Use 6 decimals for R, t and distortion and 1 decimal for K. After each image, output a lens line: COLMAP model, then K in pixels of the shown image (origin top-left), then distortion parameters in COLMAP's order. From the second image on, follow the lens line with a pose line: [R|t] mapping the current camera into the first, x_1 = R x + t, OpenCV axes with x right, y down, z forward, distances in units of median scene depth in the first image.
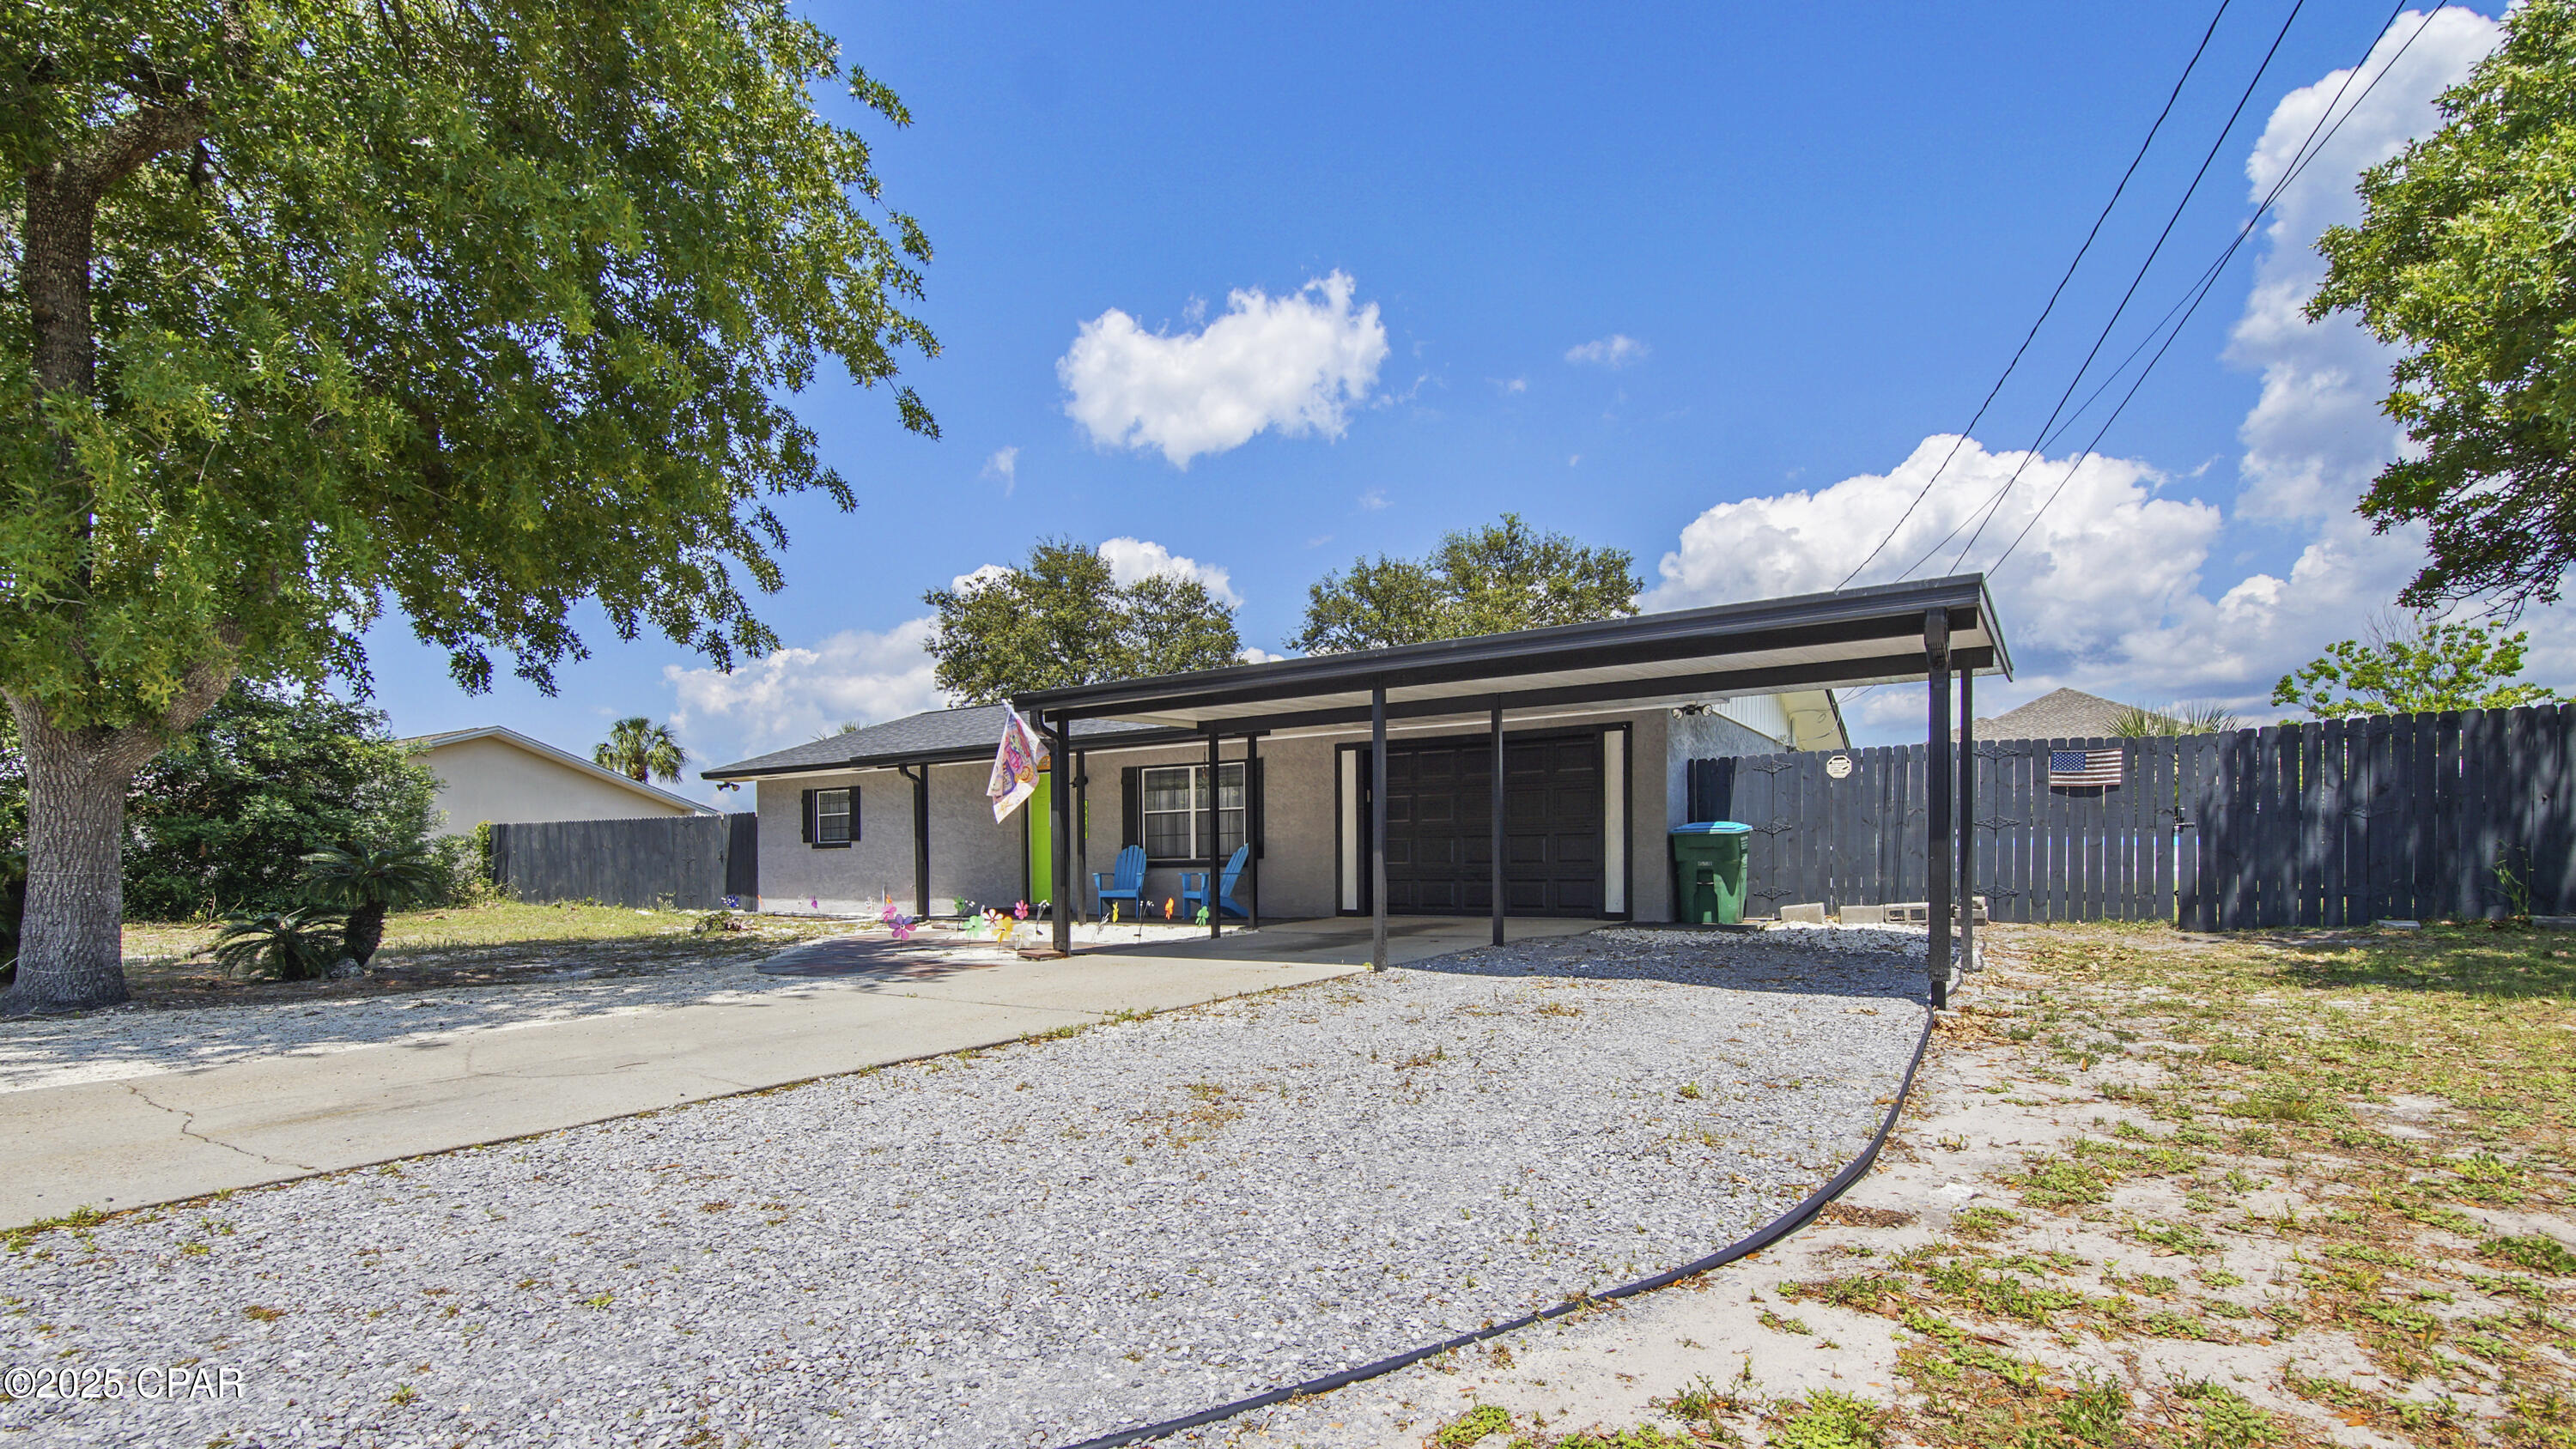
lens RADIAL K [[1145.7, 0, 1280.8], [0, 1145.7, 742.2], [0, 0, 1]] dist [0.045034, -0.025898]
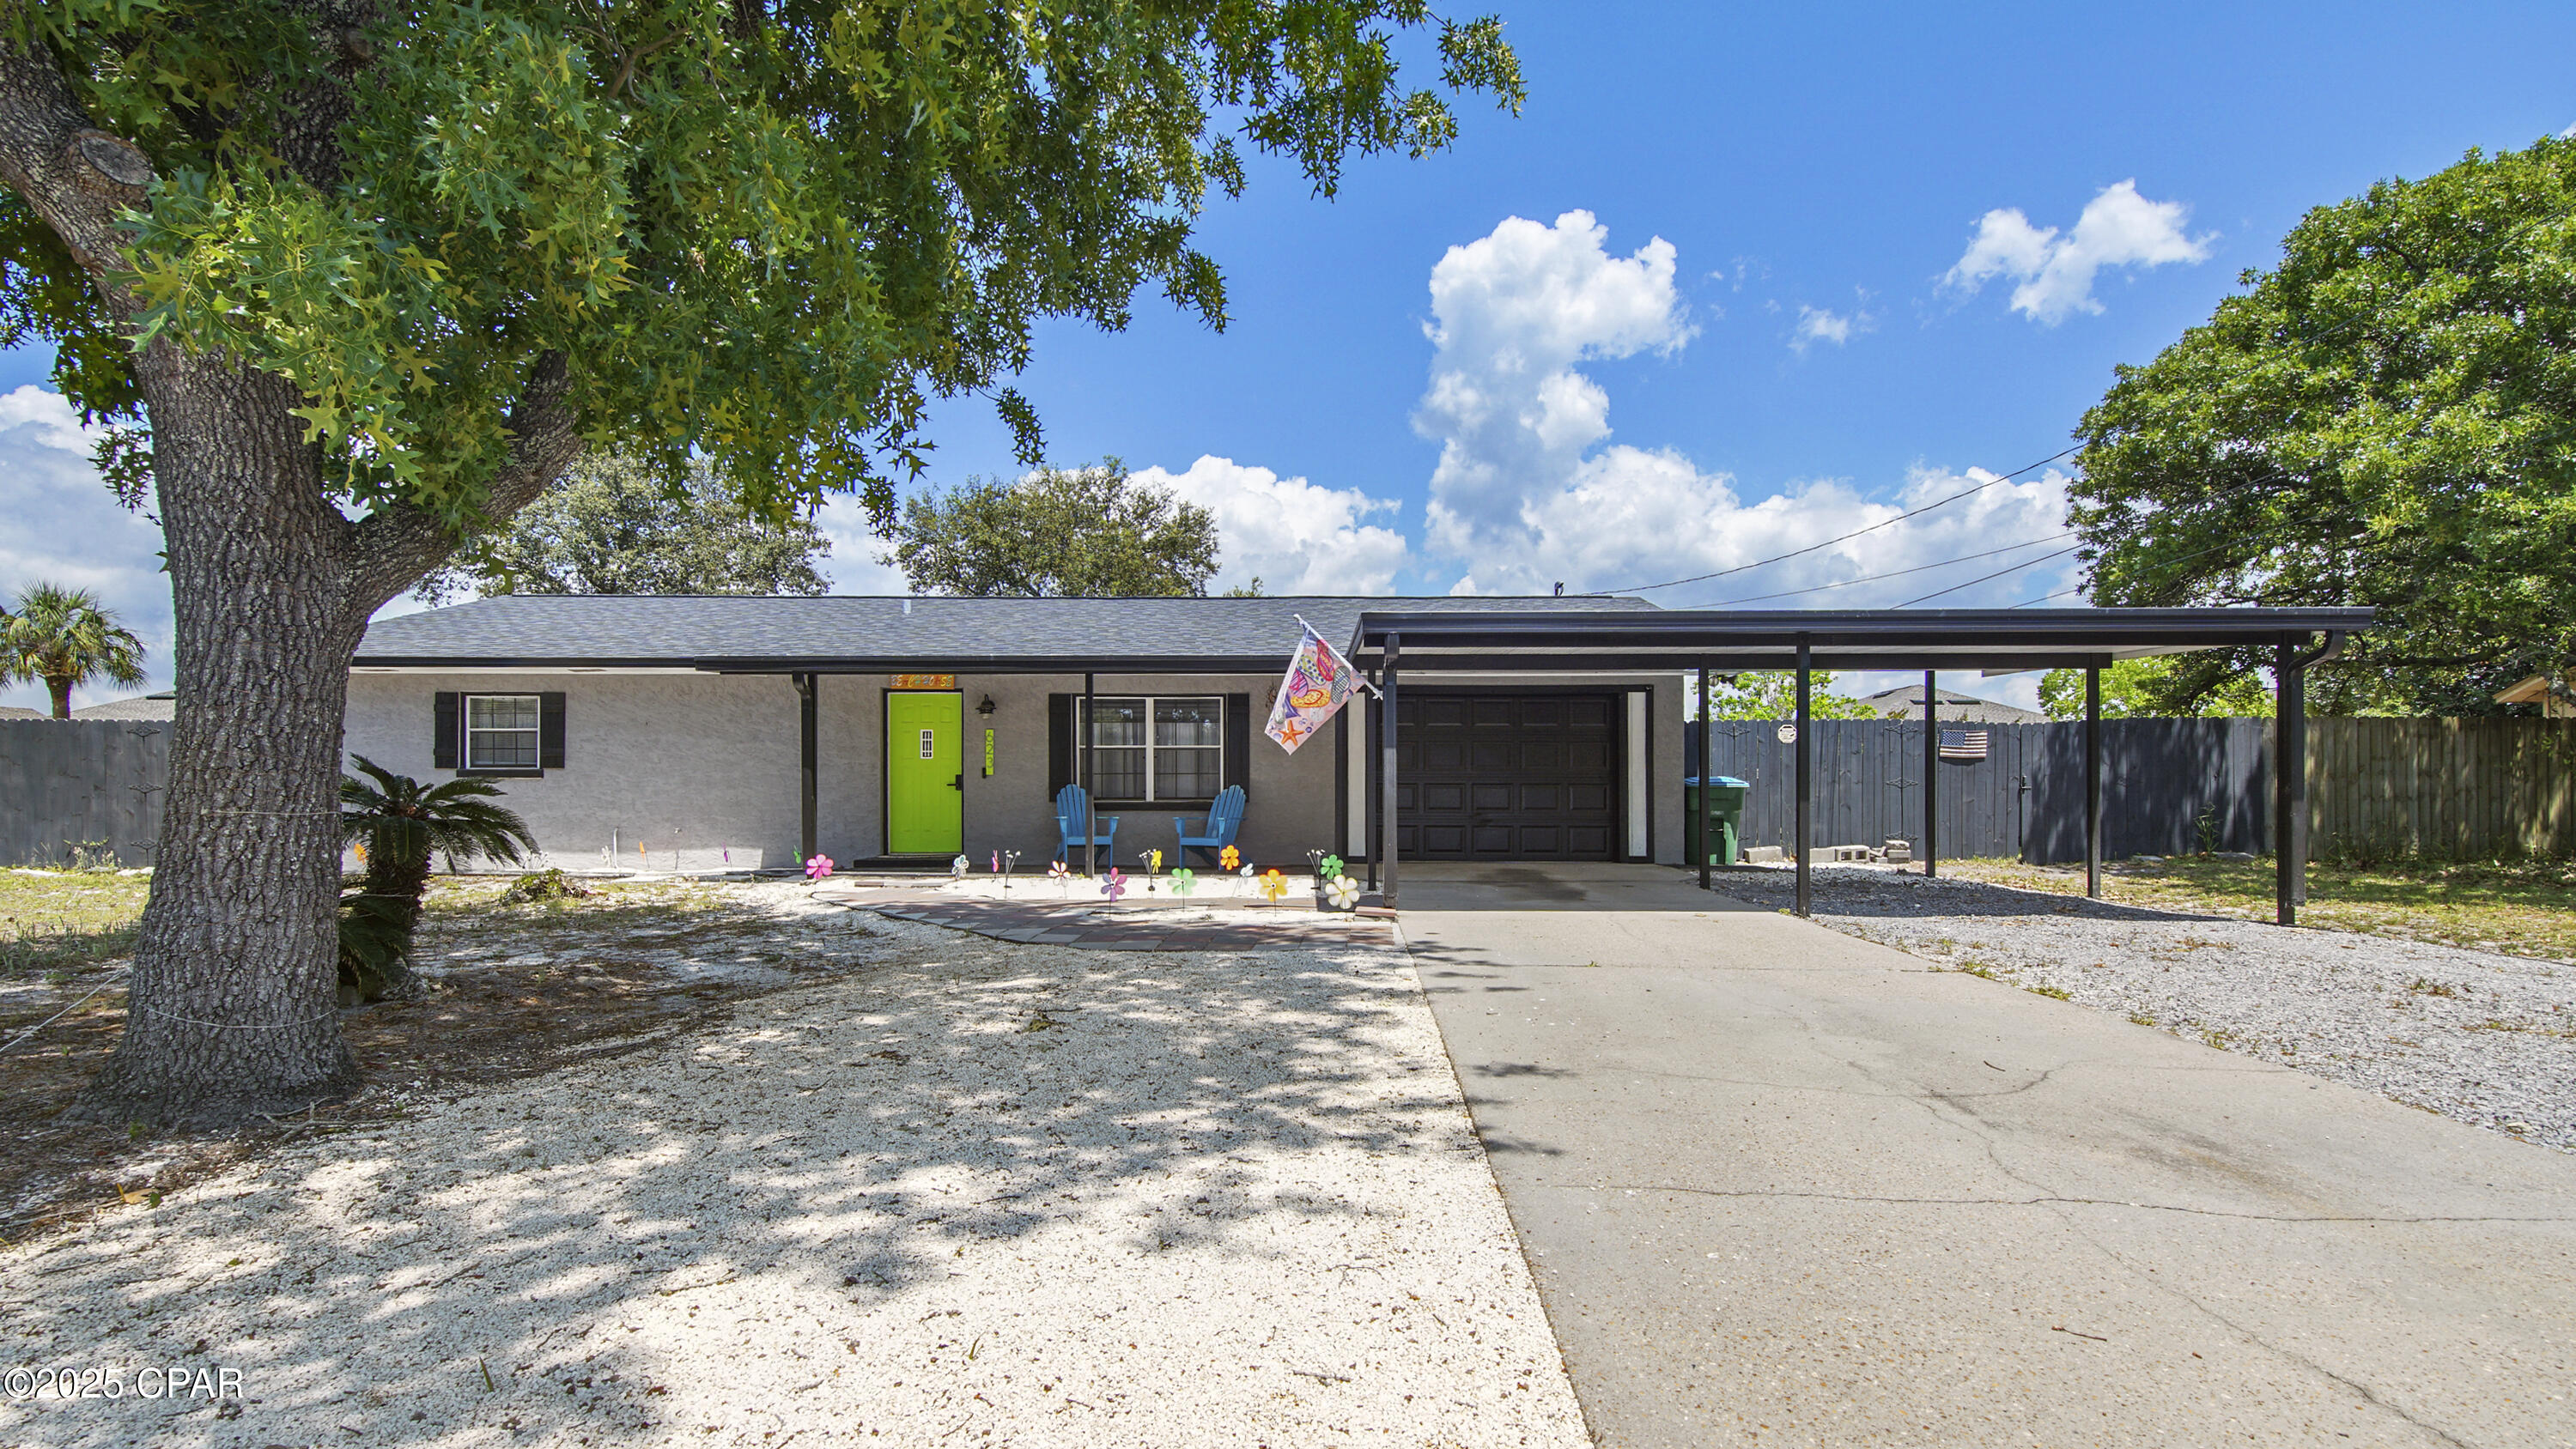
lens RADIAL K [[1145.7, 0, 1280.8], [0, 1145.7, 742.2], [0, 0, 1]] dist [0.045034, -0.025898]
pose [[0.847503, 0.040013, 0.529281, -0.466089], [-0.067577, 0.997174, 0.032822, 0.019721], [-0.526472, -0.063584, 0.847812, 0.192569]]
